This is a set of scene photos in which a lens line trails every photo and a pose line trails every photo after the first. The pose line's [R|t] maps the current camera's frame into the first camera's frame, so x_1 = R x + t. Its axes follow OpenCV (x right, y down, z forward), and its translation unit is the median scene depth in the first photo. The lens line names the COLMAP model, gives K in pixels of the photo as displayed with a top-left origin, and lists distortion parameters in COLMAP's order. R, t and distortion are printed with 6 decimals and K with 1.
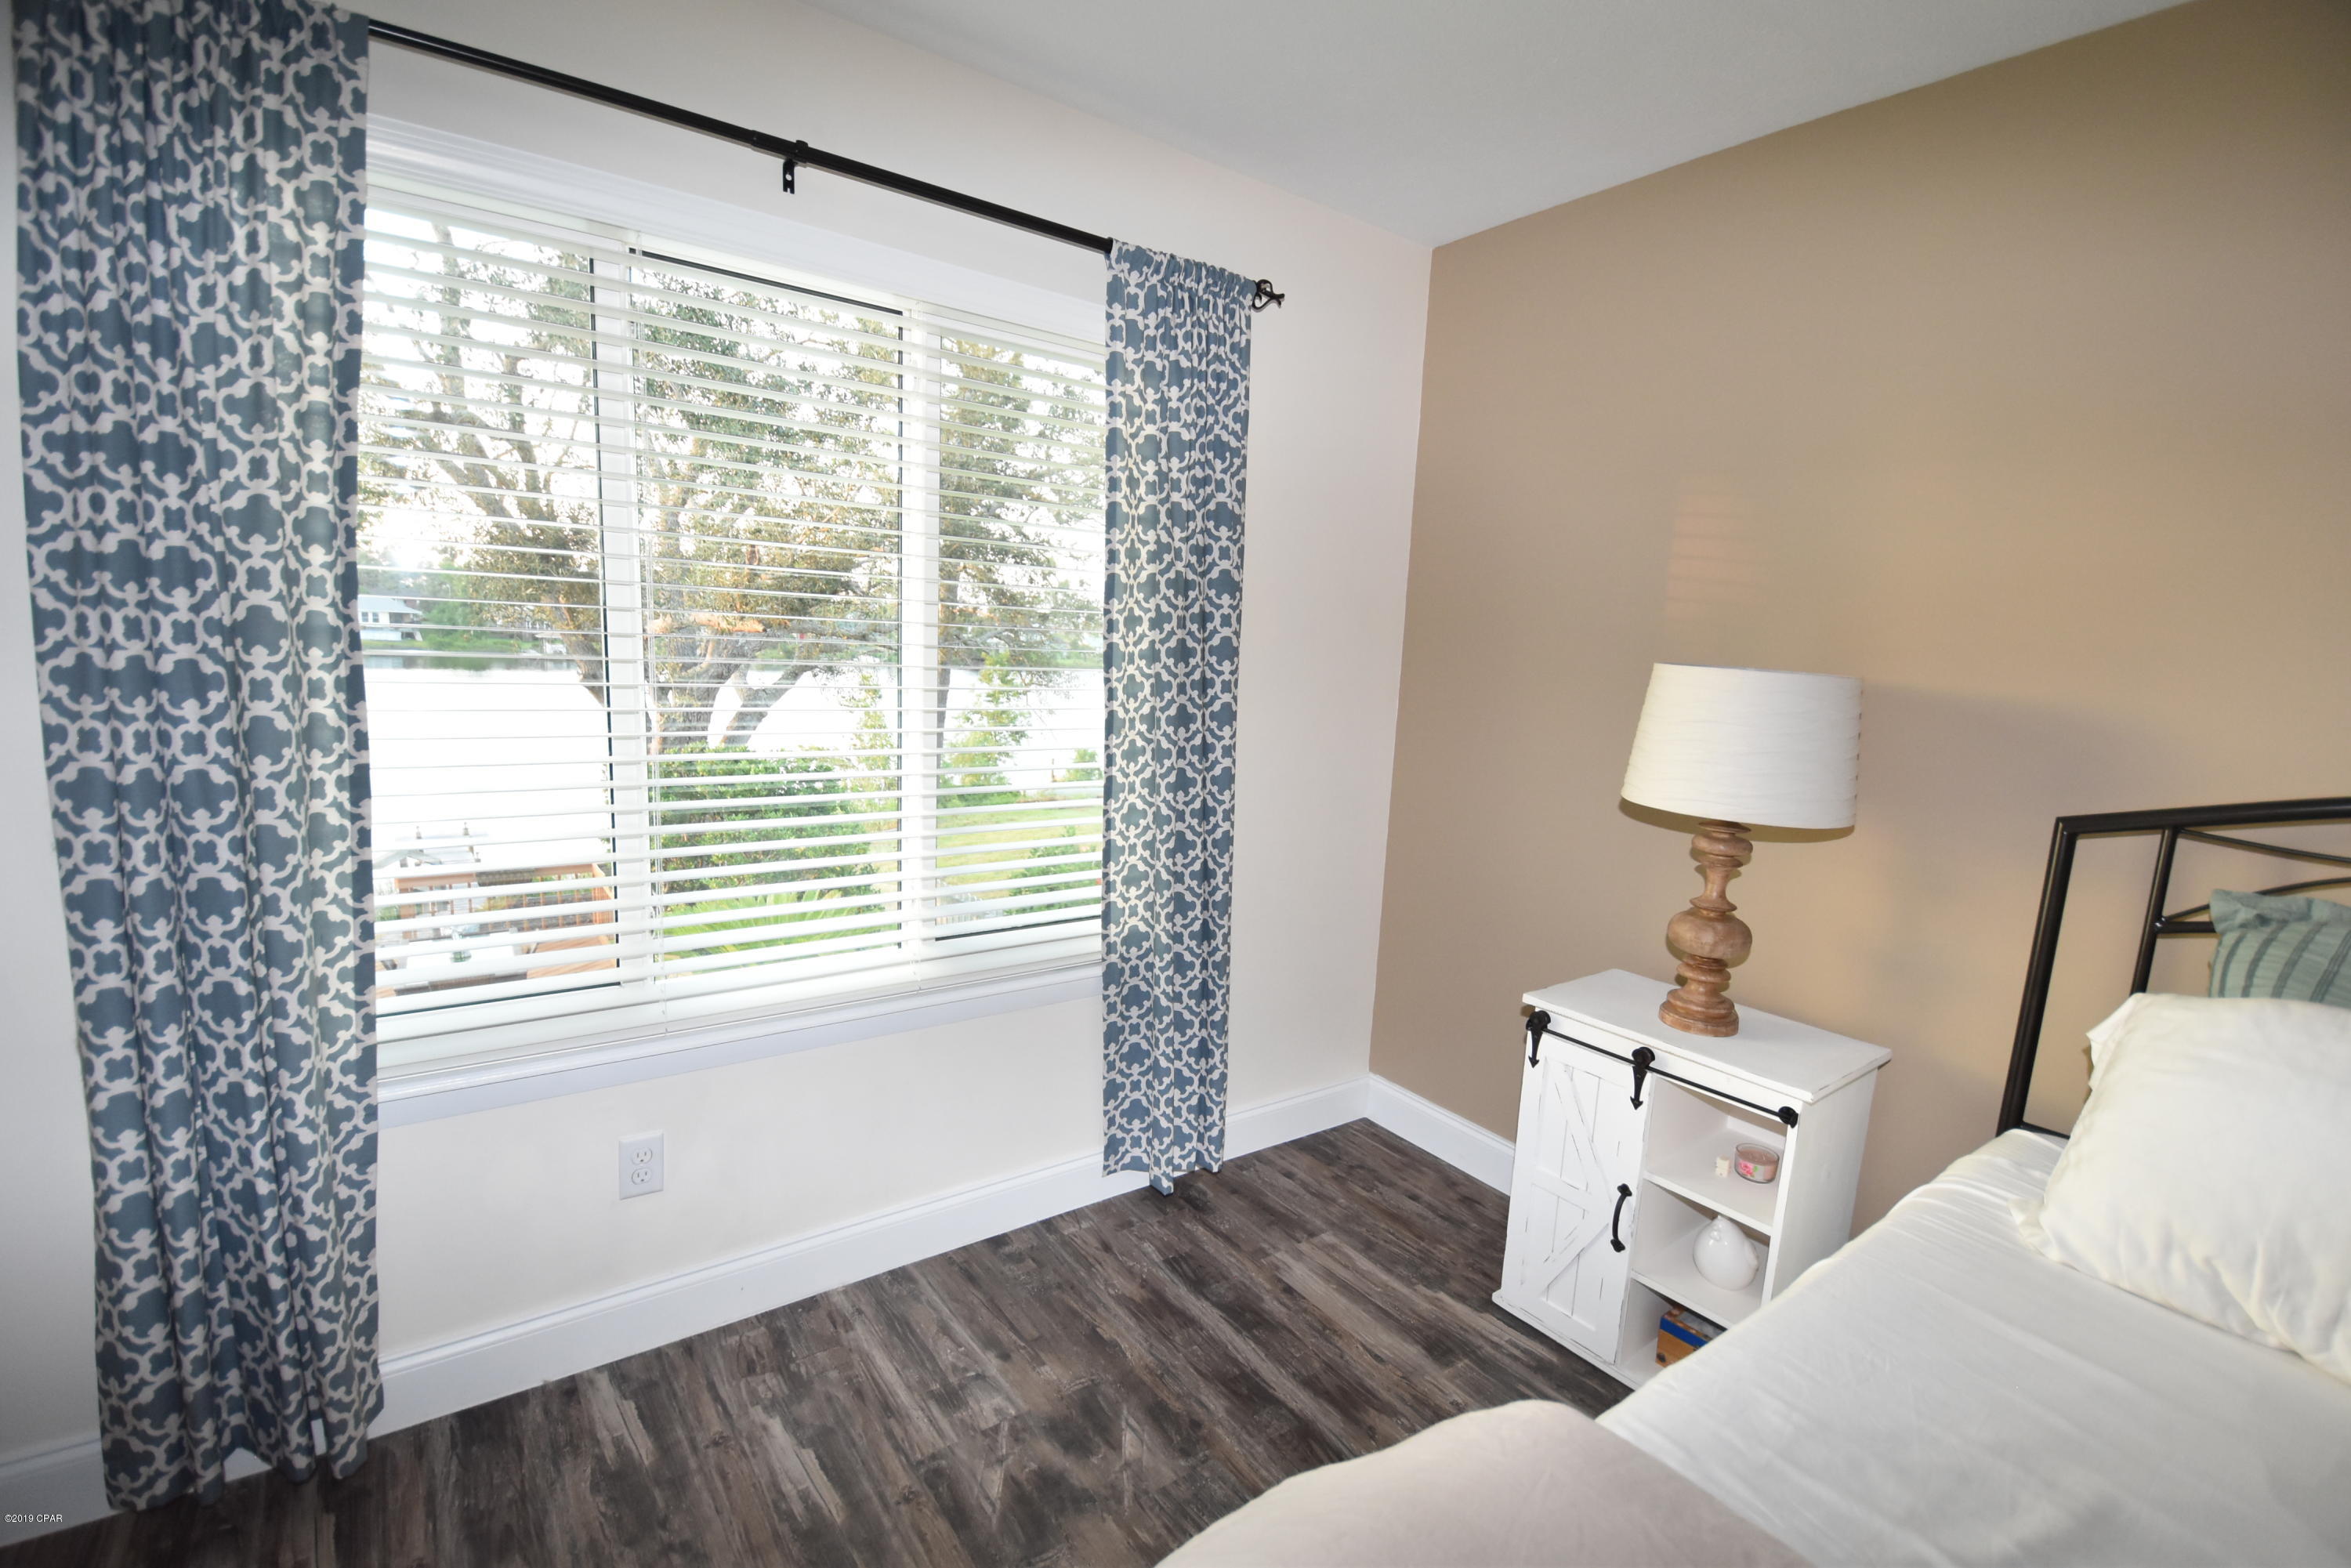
lens RADIAL K [[1026.7, 0, 1178.5], [0, 1026.7, 808.5], [0, 0, 1]] dist [0.012412, -0.020333]
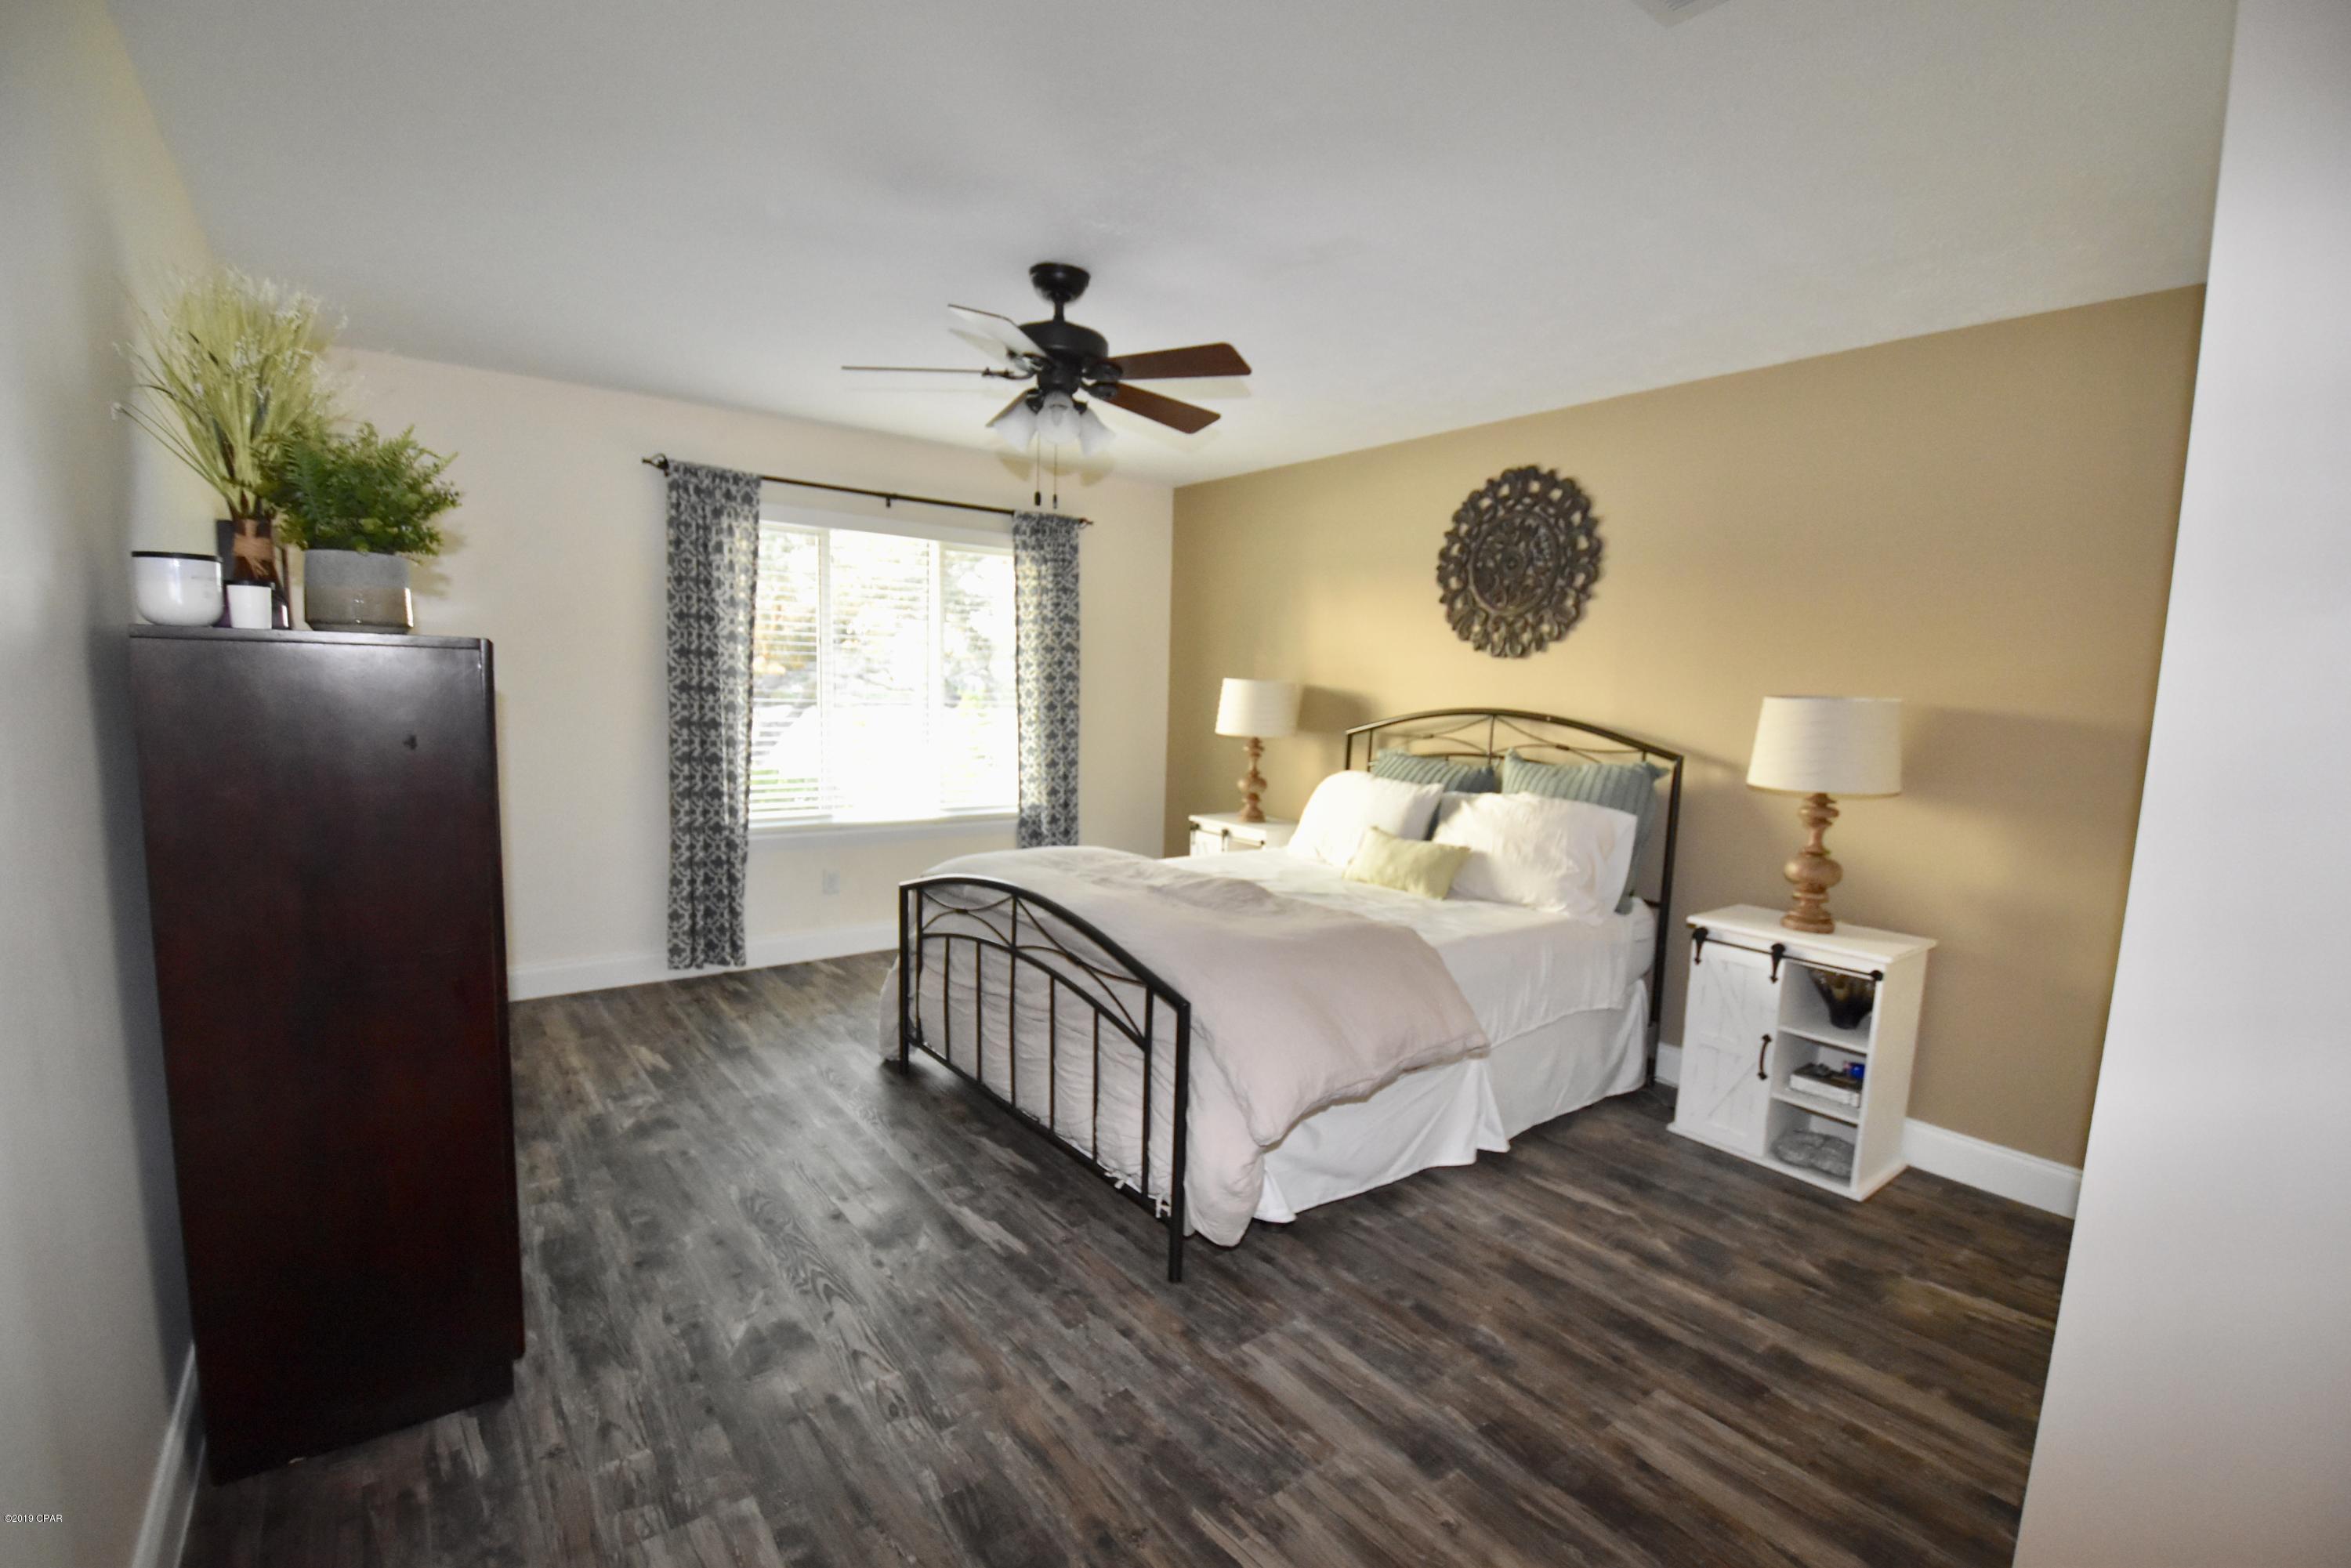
lens RADIAL K [[1026.7, 0, 1180.2], [0, 1026.7, 804.1], [0, 0, 1]] dist [0.012412, -0.020333]
pose [[0.999295, -0.019403, 0.032129, 0.254167], [0.020627, 0.999057, -0.038218, 0.264387], [-0.031357, 0.038853, 0.998753, -1.526483]]
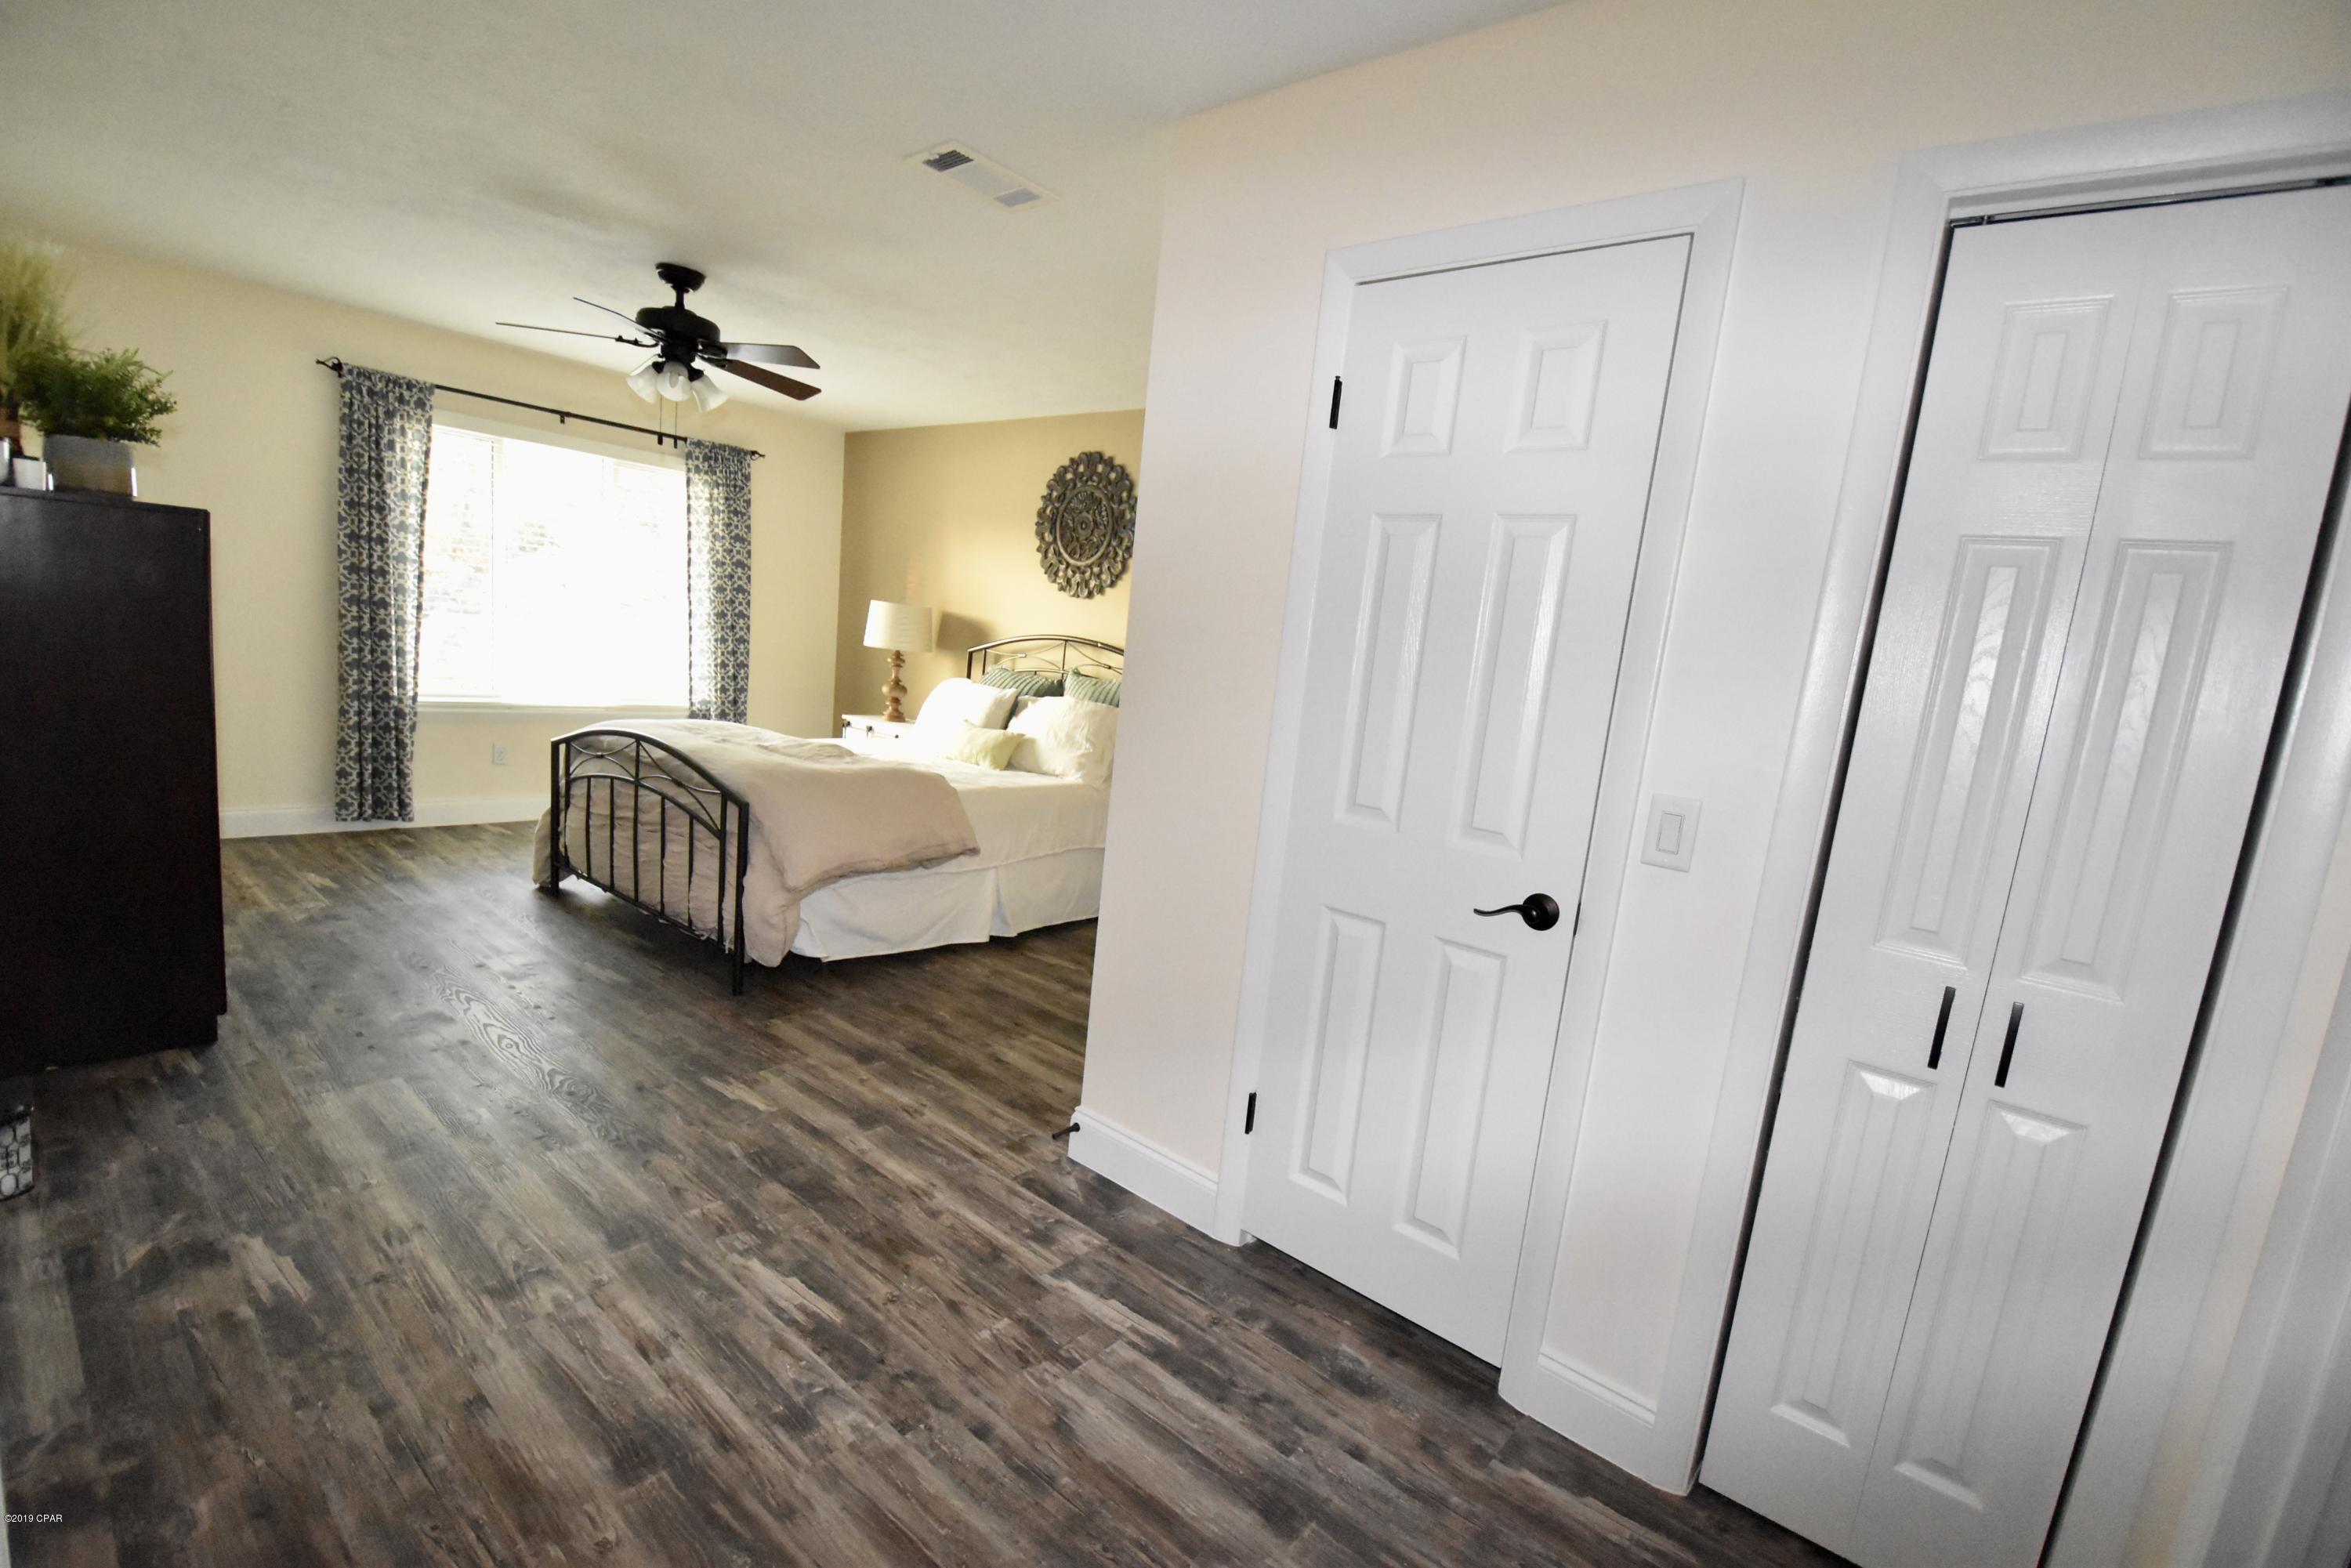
lens RADIAL K [[1026.7, 0, 1180.2], [0, 1026.7, 803.6], [0, 0, 1]] dist [0.012412, -0.020333]
pose [[0.965564, 0.009837, 0.259980, 0.544806], [-0.013209, 0.999850, 0.011226, 0.416083], [-0.259831, -0.014273, 0.965549, -2.192803]]
